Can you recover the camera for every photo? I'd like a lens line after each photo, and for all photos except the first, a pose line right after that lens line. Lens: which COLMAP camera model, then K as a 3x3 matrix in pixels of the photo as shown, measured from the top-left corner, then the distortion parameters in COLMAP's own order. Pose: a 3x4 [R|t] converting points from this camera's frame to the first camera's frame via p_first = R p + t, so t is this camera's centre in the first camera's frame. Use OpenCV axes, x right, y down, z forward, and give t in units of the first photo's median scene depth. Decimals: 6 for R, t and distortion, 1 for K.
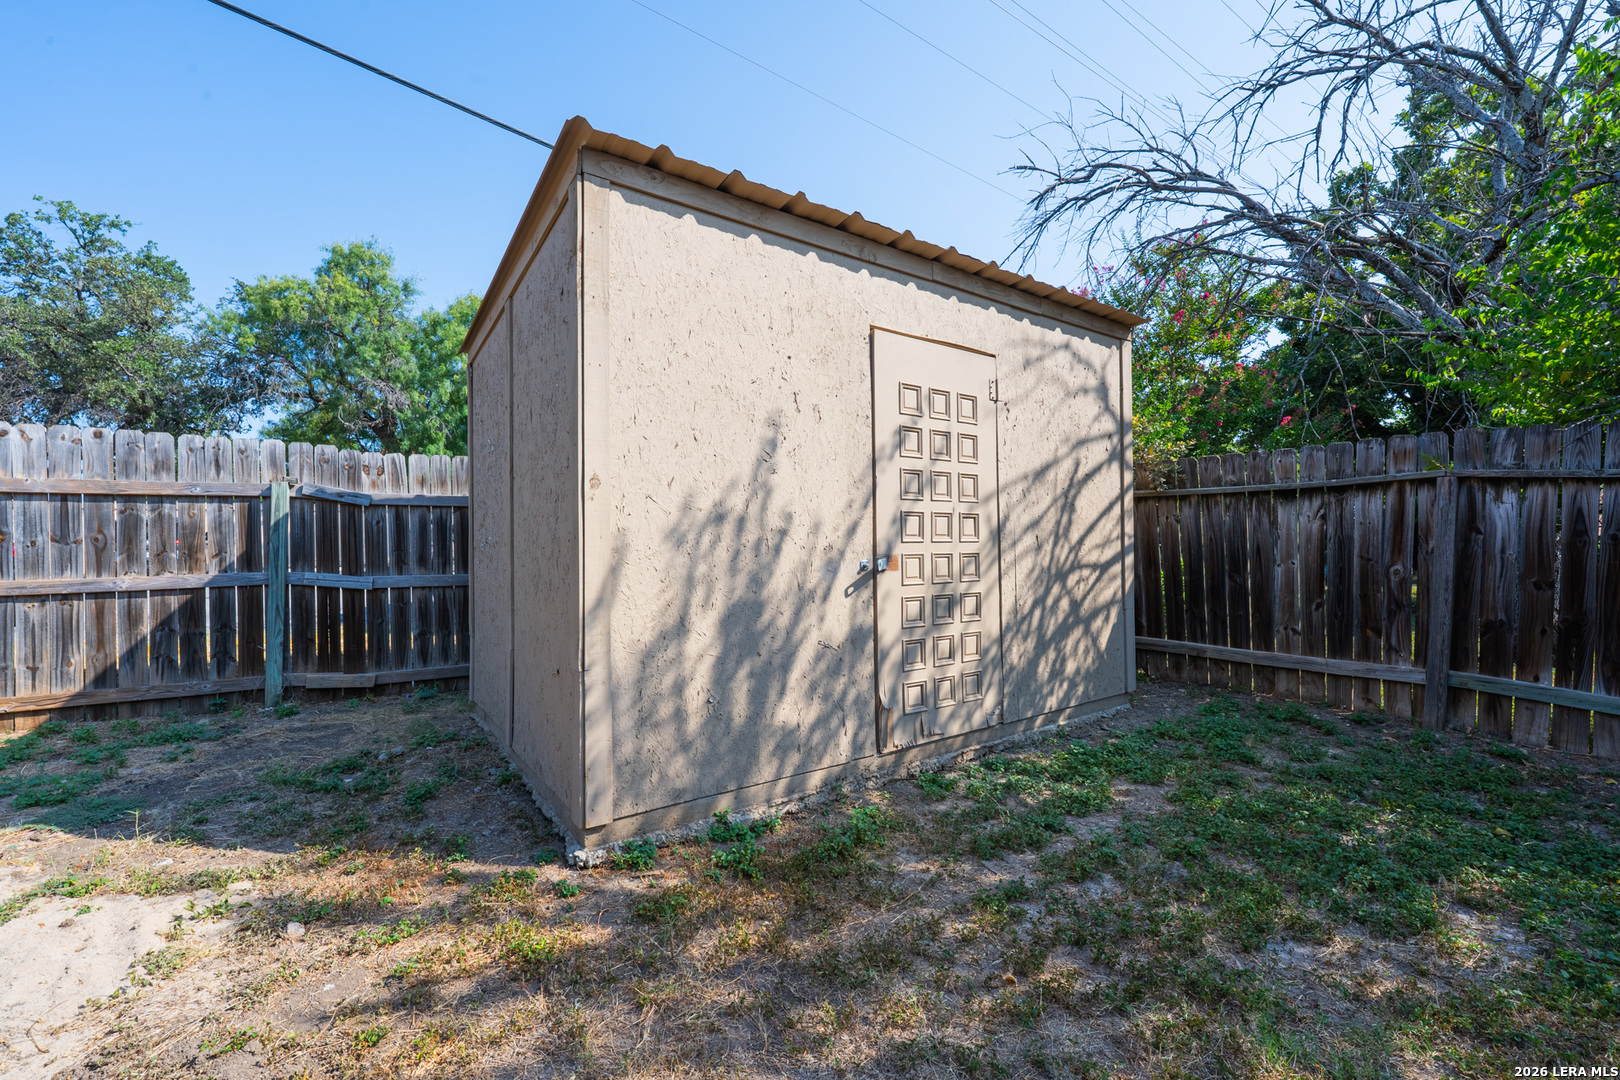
lens RADIAL K [[660.2, 0, 804.3], [0, 660.2, 539.6], [0, 0, 1]] dist [-0.019216, -0.000094]
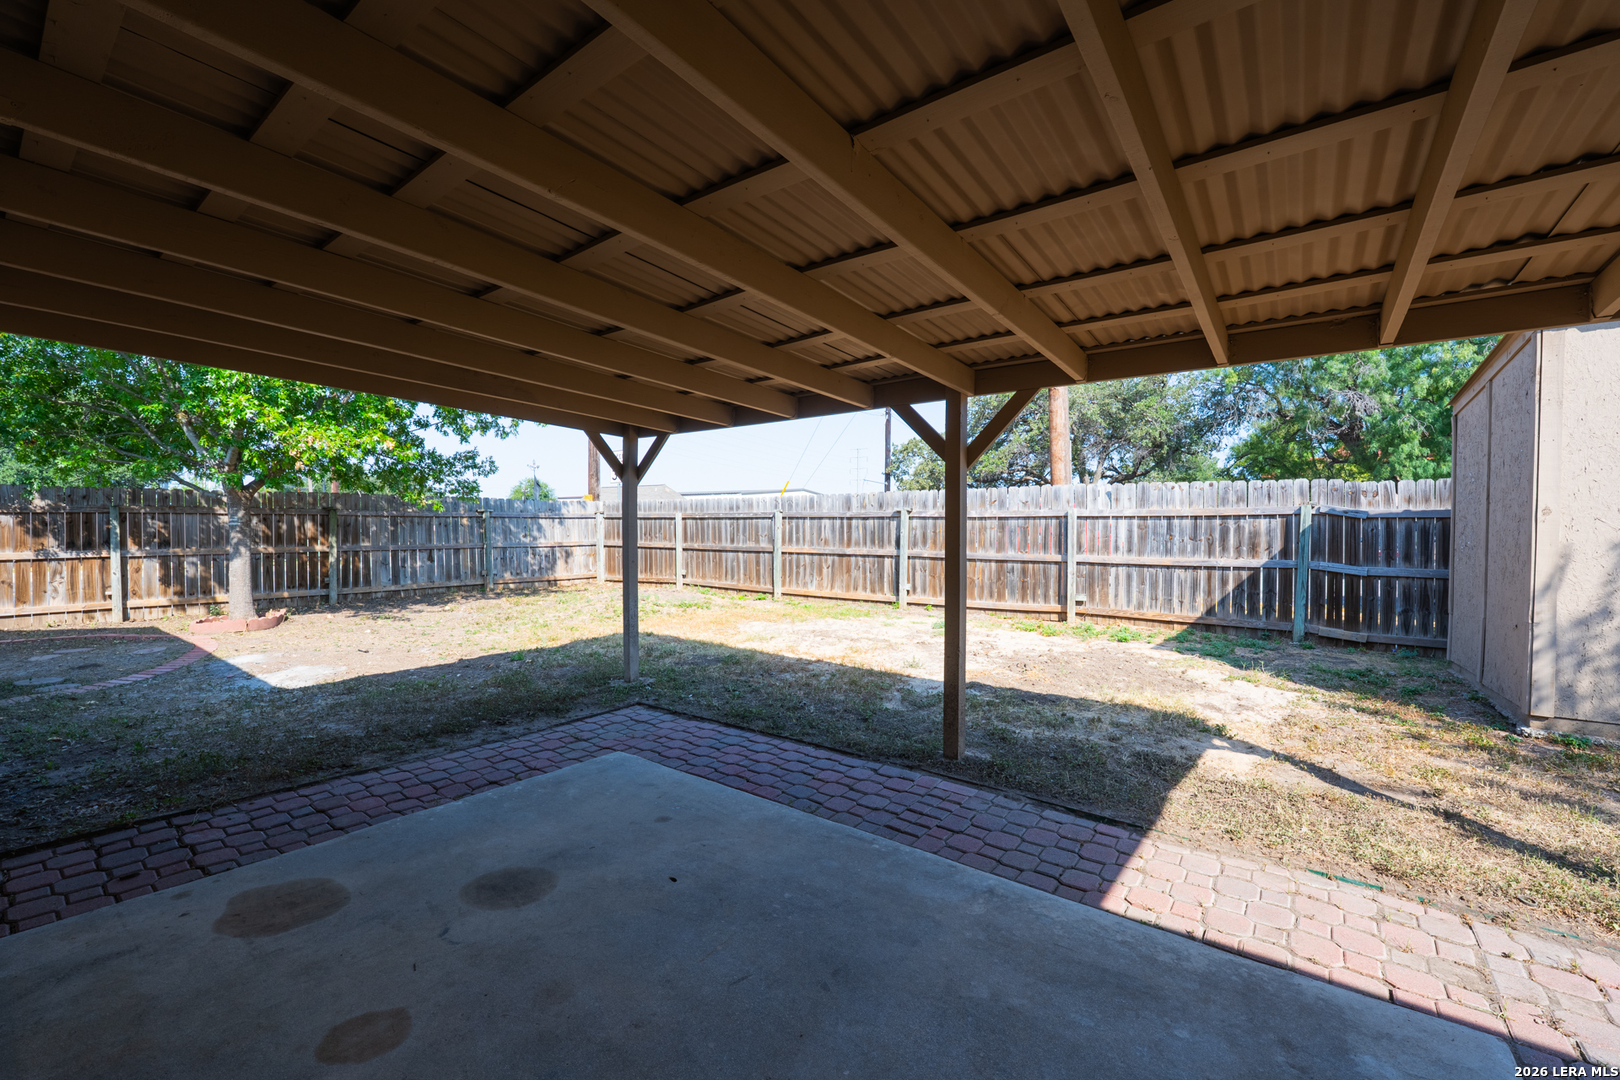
lens RADIAL K [[637.7, 0, 842.9], [0, 637.7, 544.2], [0, 0, 1]] dist [-0.001448, -0.000049]
pose [[0.333508, 0.021861, -0.942494, 0.309284], [-0.013805, 0.999737, 0.018304, -0.004446], [0.942646, 0.006906, 0.333722, -0.618734]]
